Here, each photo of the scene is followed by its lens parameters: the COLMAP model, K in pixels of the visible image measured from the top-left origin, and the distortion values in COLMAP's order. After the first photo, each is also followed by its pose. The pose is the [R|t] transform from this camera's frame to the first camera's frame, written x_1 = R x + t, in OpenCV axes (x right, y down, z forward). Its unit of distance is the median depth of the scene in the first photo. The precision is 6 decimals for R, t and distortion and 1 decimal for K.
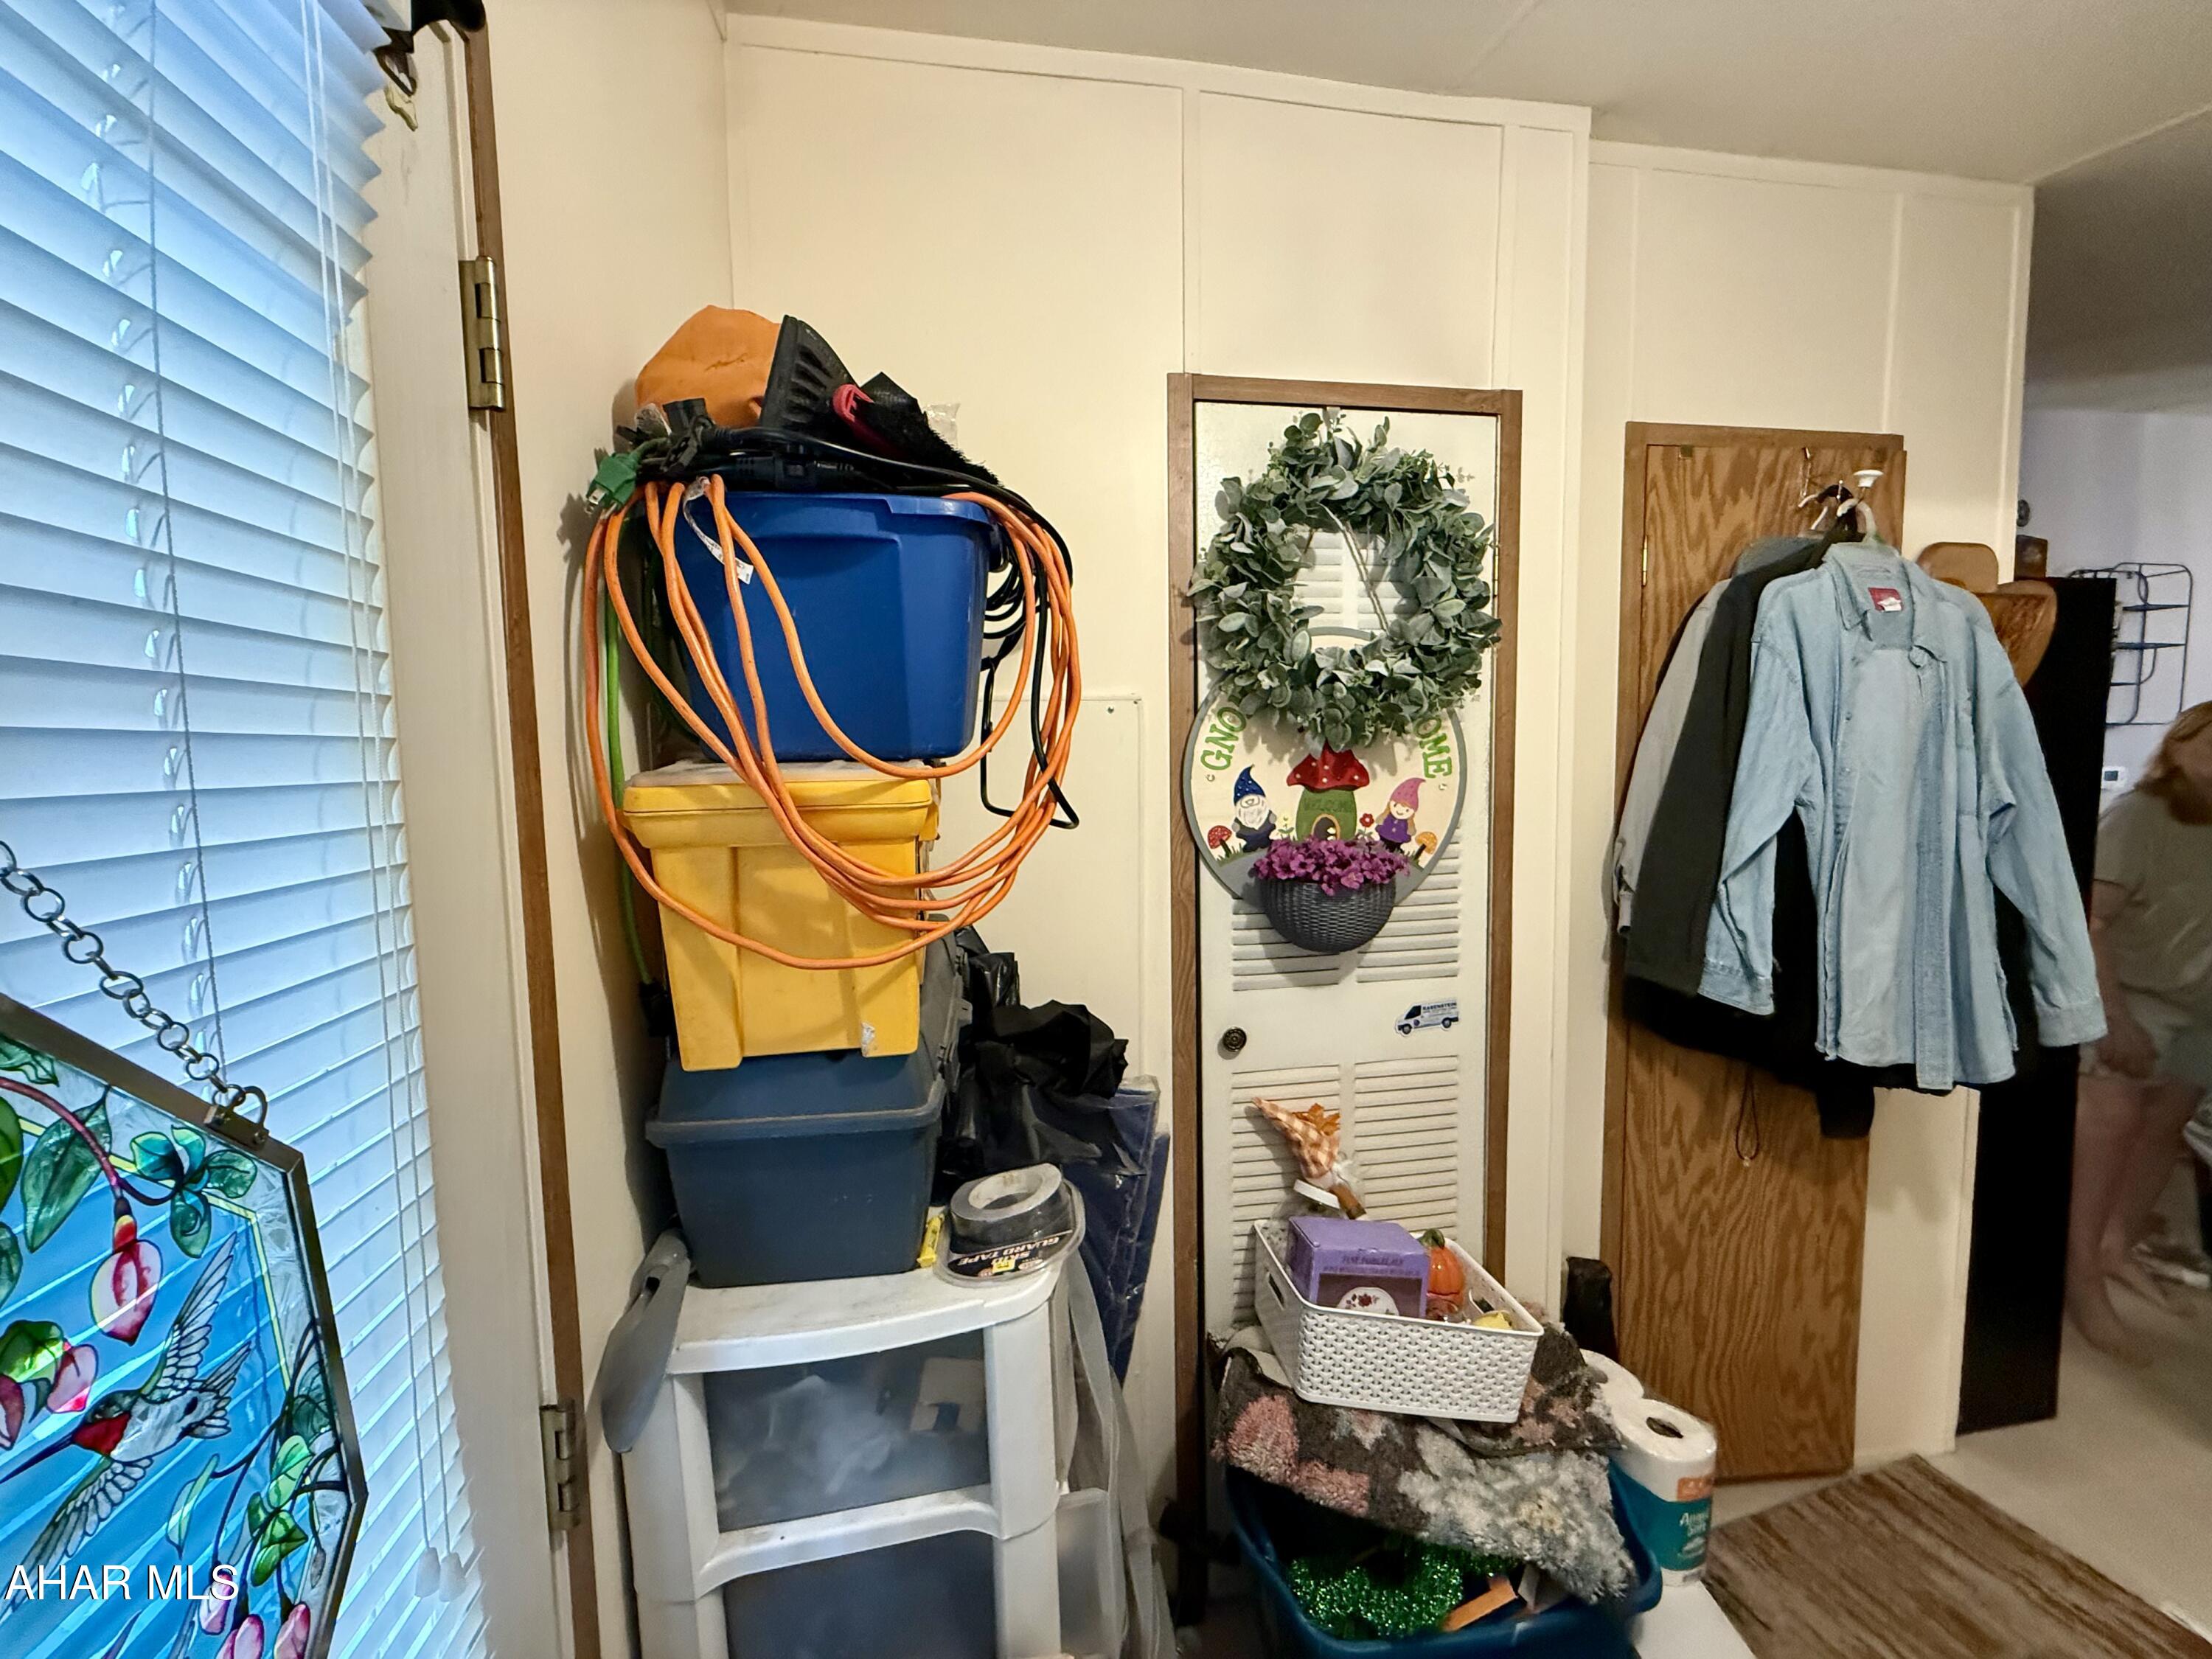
lens RADIAL K [[880.3, 0, 1108.1], [0, 880.3, 826.8], [0, 0, 1]] dist [-0.000576, 0.000106]
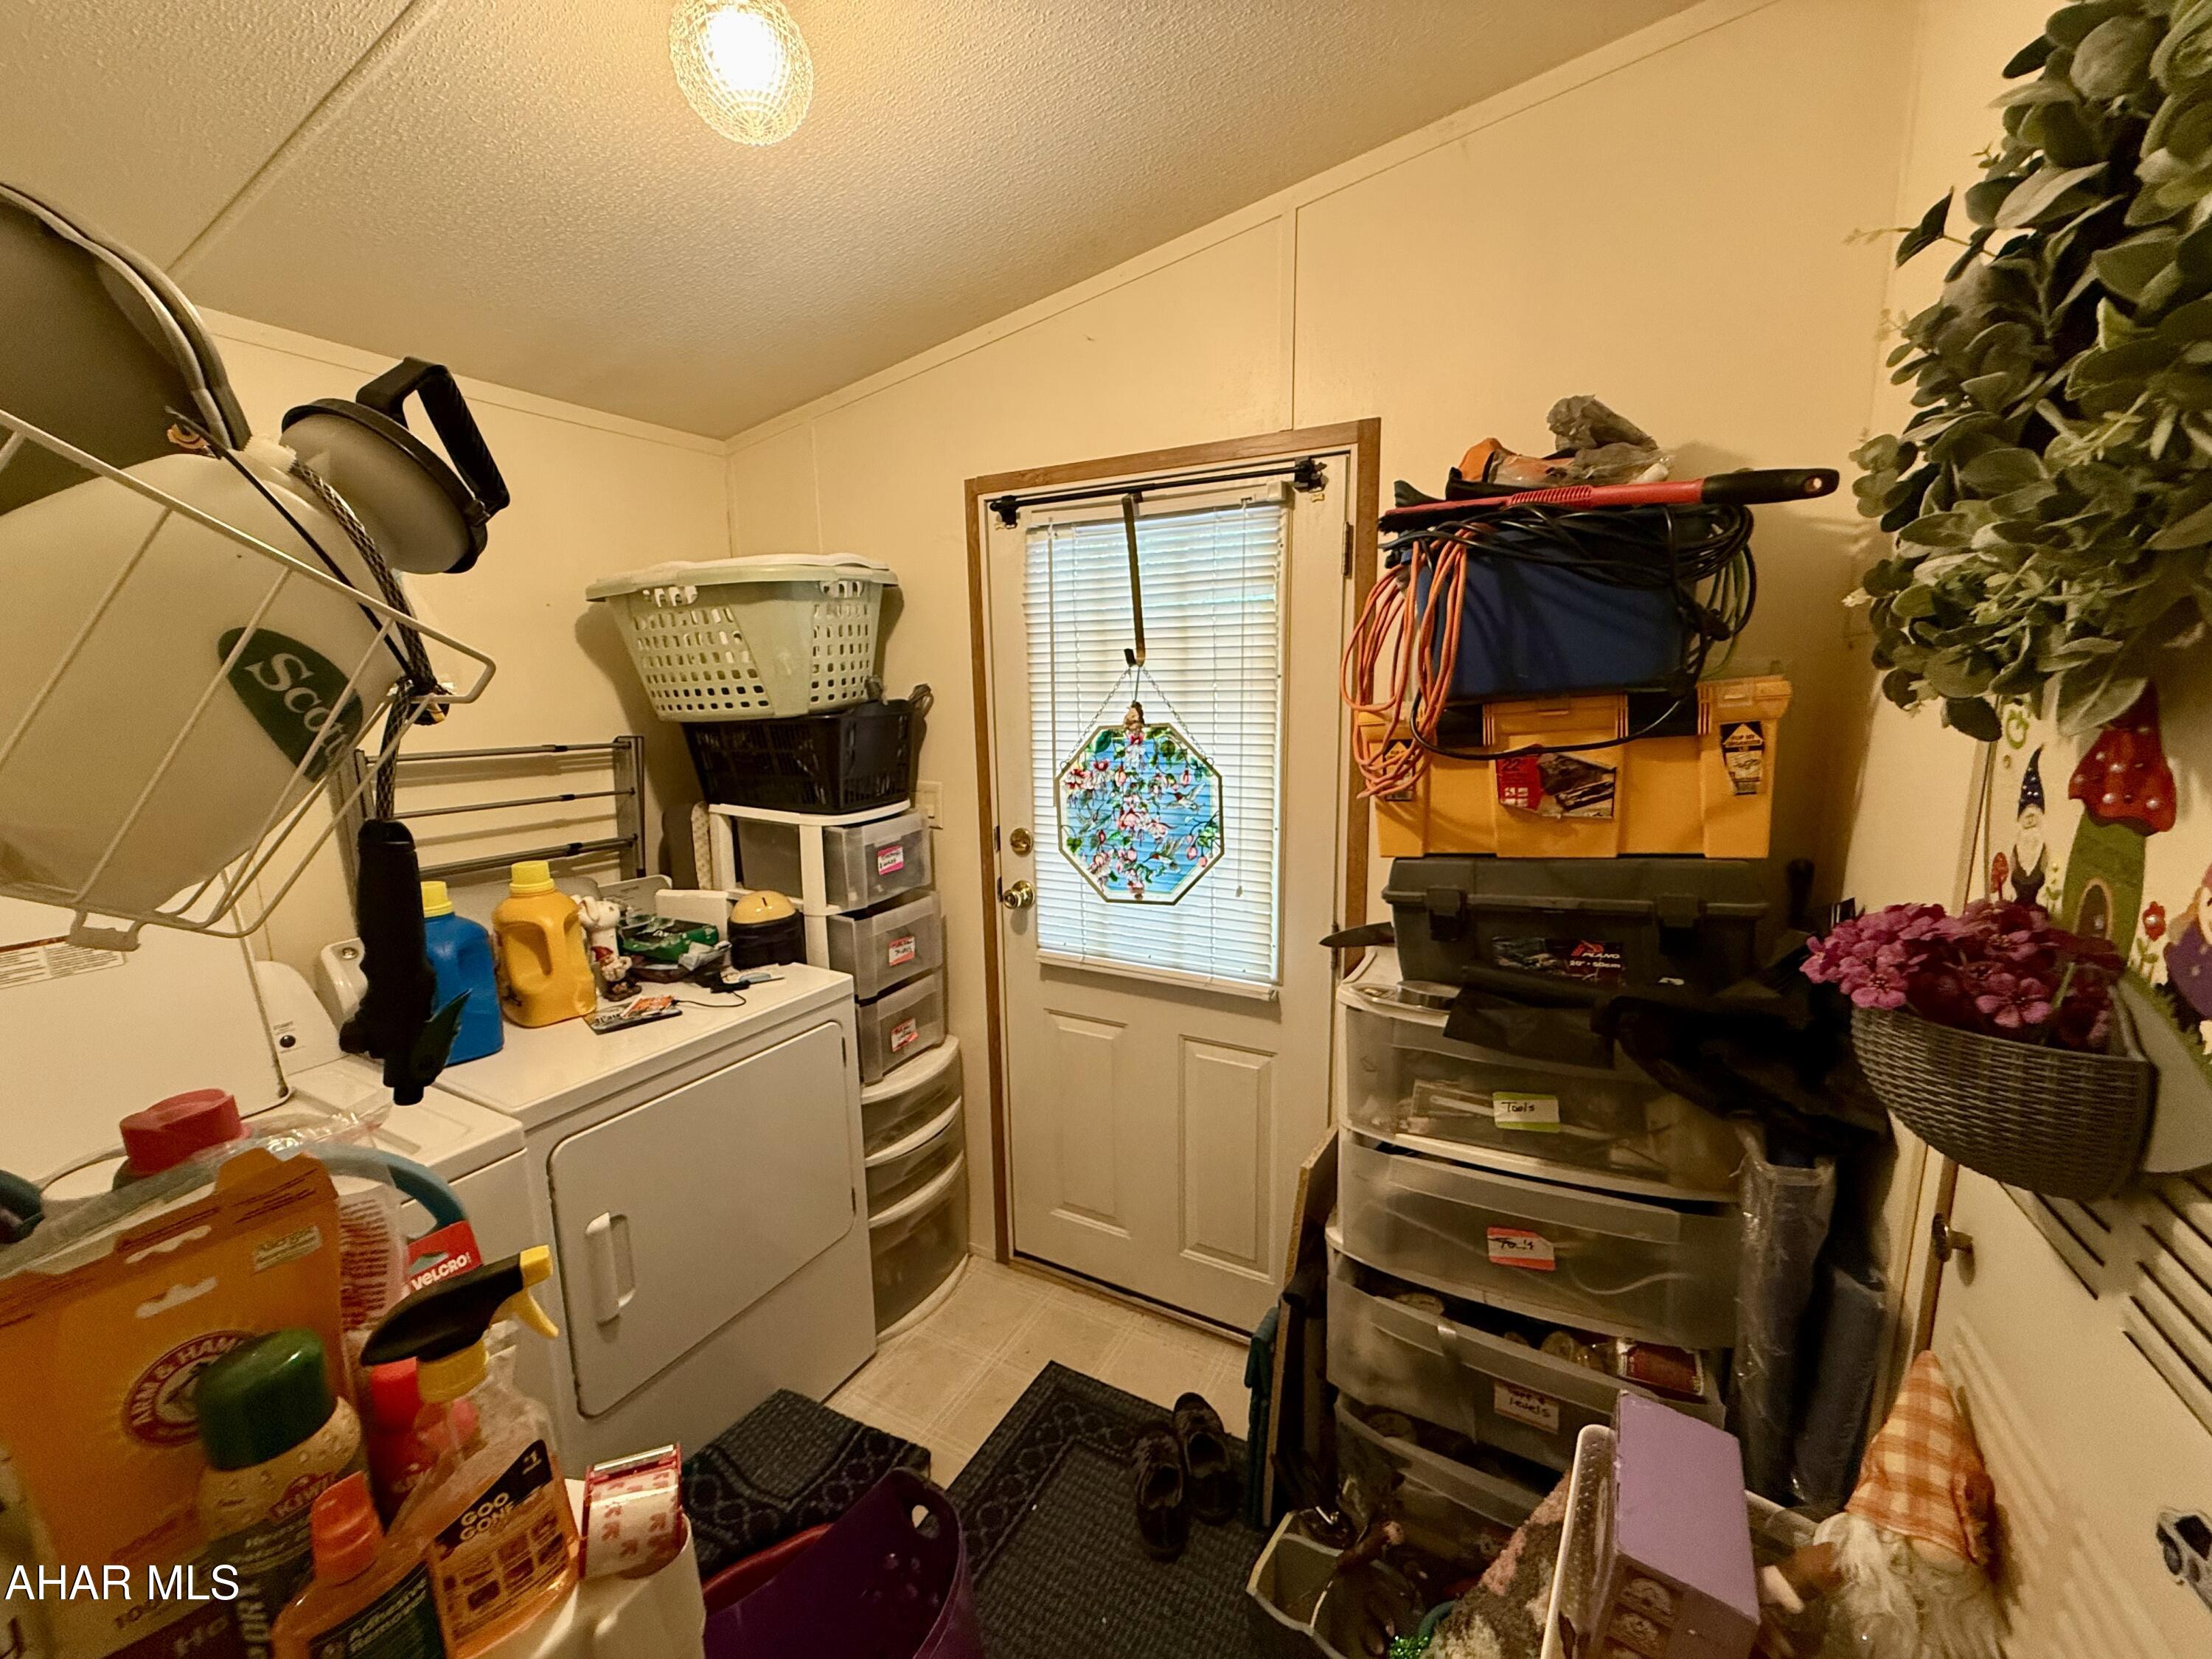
lens RADIAL K [[880.3, 0, 1107.7], [0, 880.3, 826.4], [0, 0, 1]] dist [-0.000576, 0.000106]
pose [[-0.609345, 0.149446, -0.778694, 3.701217], [-0.047637, 0.973403, 0.224091, -0.474501], [0.791473, 0.173643, -0.586019, 3.790443]]
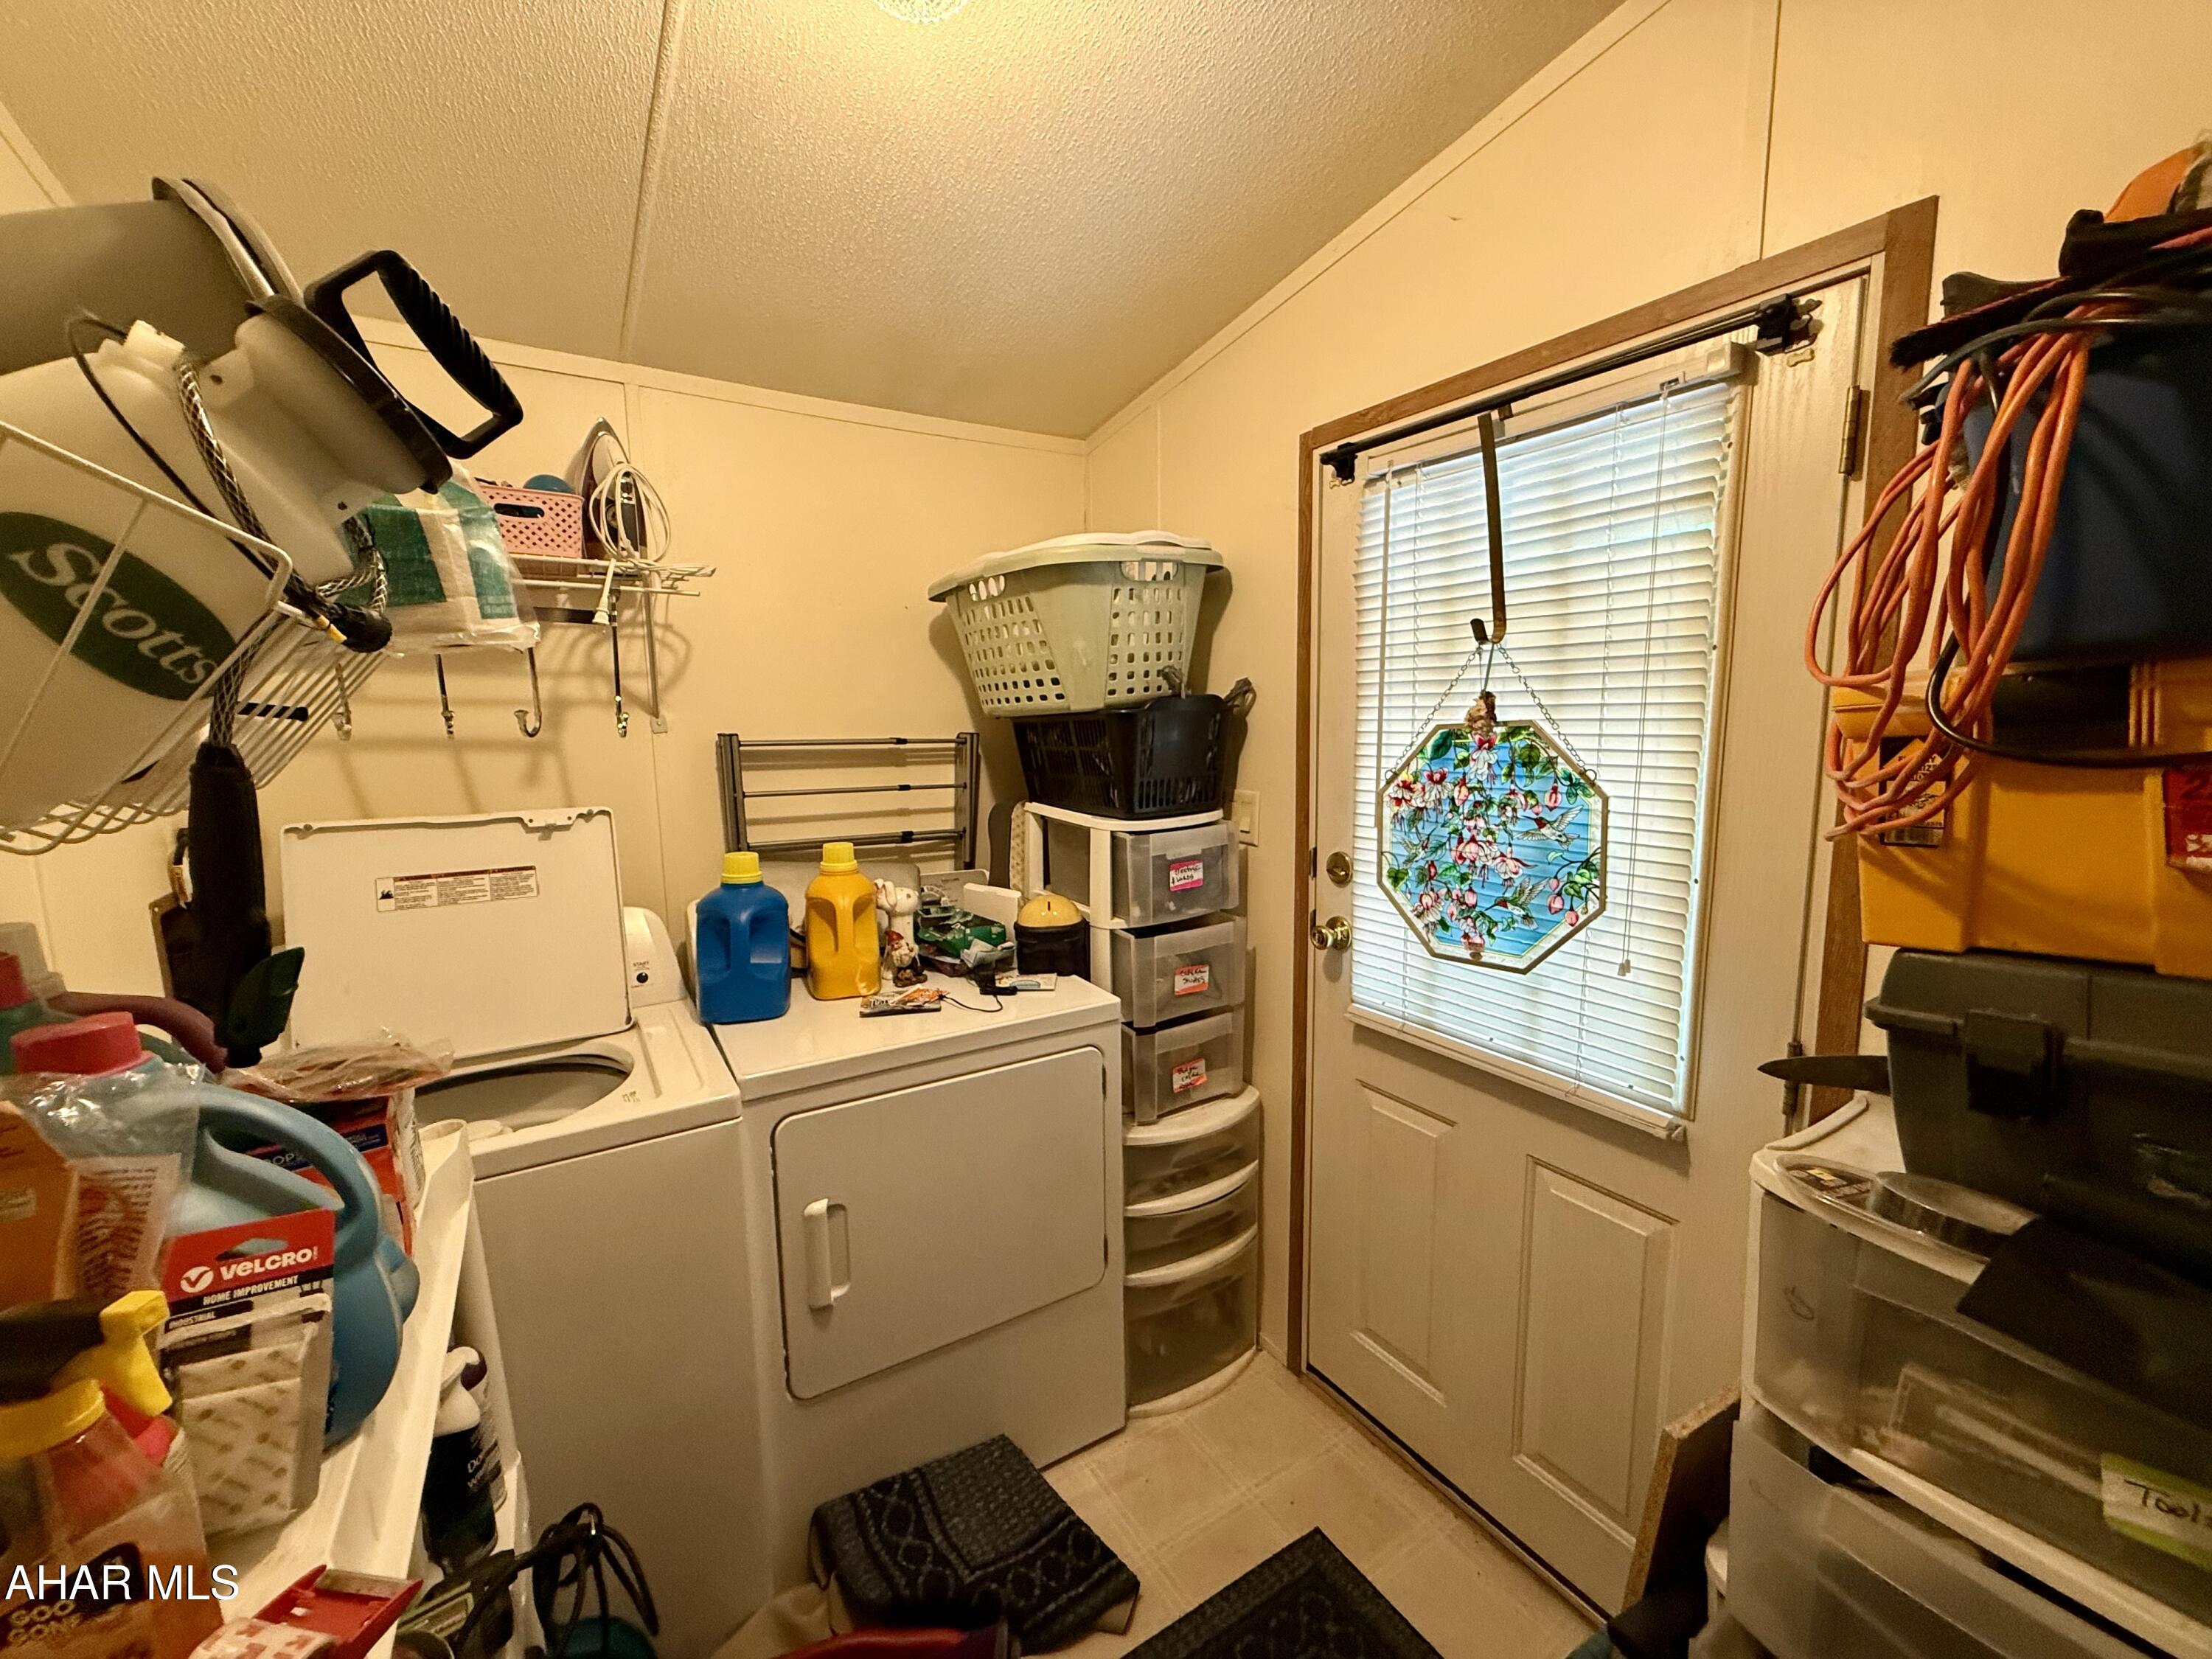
lens RADIAL K [[880.3, 0, 1105.4], [0, 880.3, 827.6], [0, 0, 1]] dist [-0.000576, 0.000106]
pose [[-0.920964, 0.072456, -0.382851, 2.396563], [-0.011051, 0.977306, 0.211543, -0.230778], [0.389490, 0.199055, -0.899264, 3.663424]]
